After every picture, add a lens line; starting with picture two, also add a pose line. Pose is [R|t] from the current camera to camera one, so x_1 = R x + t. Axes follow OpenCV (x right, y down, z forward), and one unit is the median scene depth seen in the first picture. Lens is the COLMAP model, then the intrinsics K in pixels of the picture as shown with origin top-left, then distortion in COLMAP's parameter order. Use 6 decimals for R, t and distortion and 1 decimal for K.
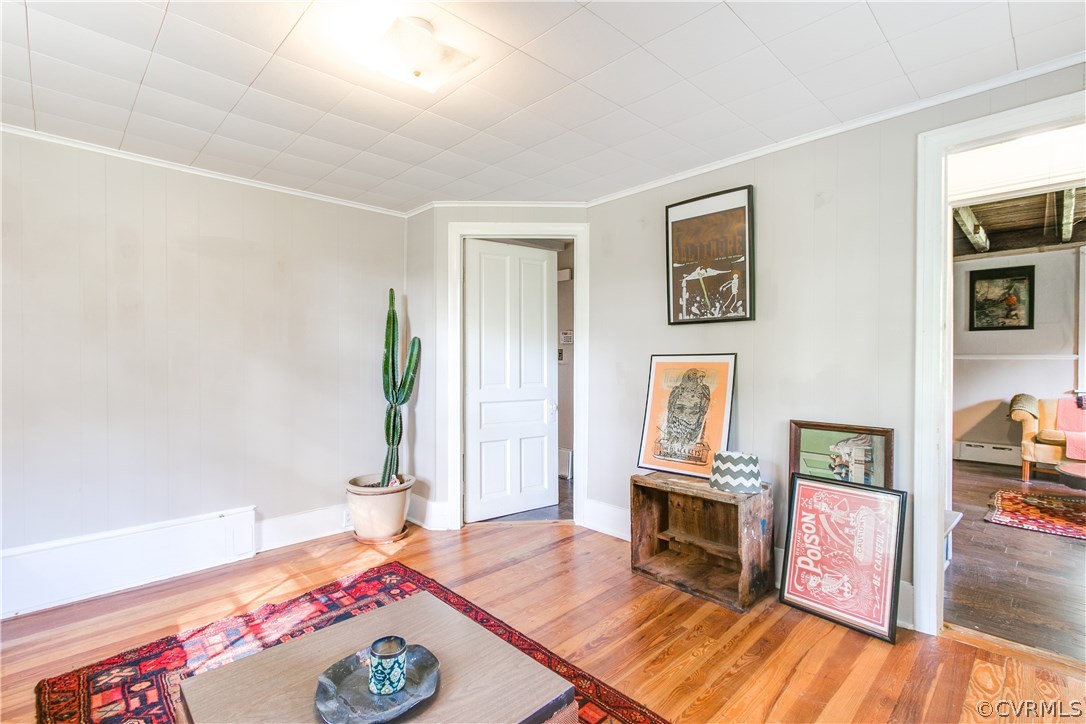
lens RADIAL K [[505.8, 0, 543.8], [0, 505.8, 361.1], [0, 0, 1]] dist [0.003494, 0.000363]
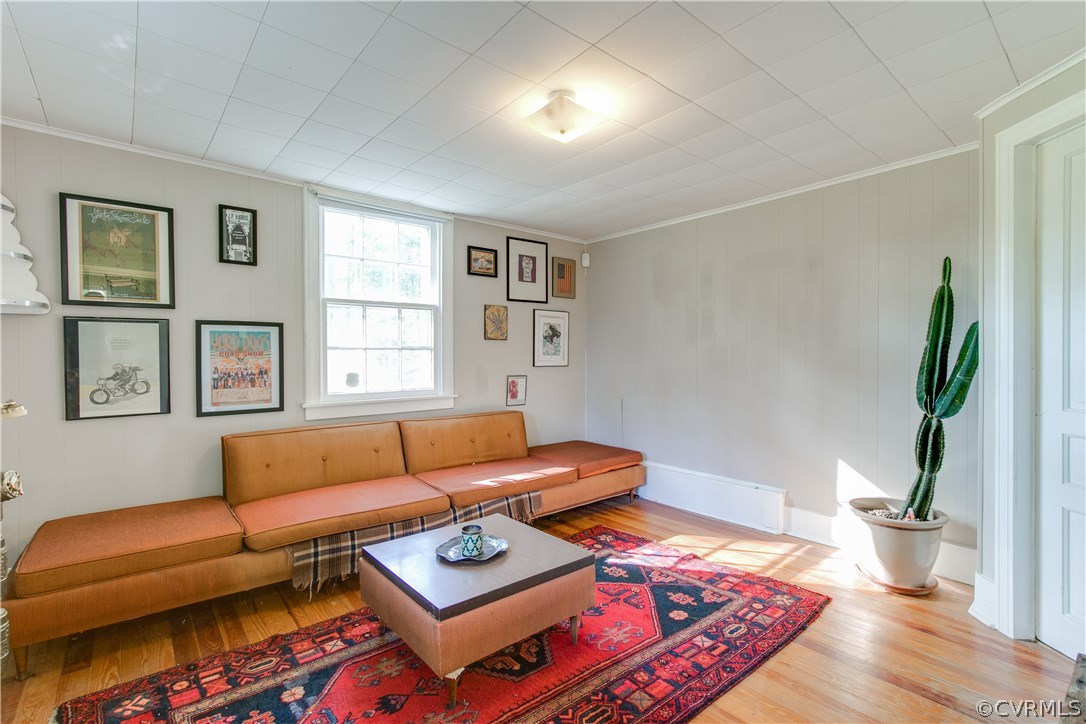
lens RADIAL K [[505.8, 0, 544.1], [0, 505.8, 361.0], [0, 0, 1]] dist [0.003494, 0.000363]
pose [[-0.077704, 0.009555, -0.996931, 0.588522], [-0.005831, 0.999933, 0.010038, 0.000564], [0.996959, 0.006593, -0.077643, 0.611024]]
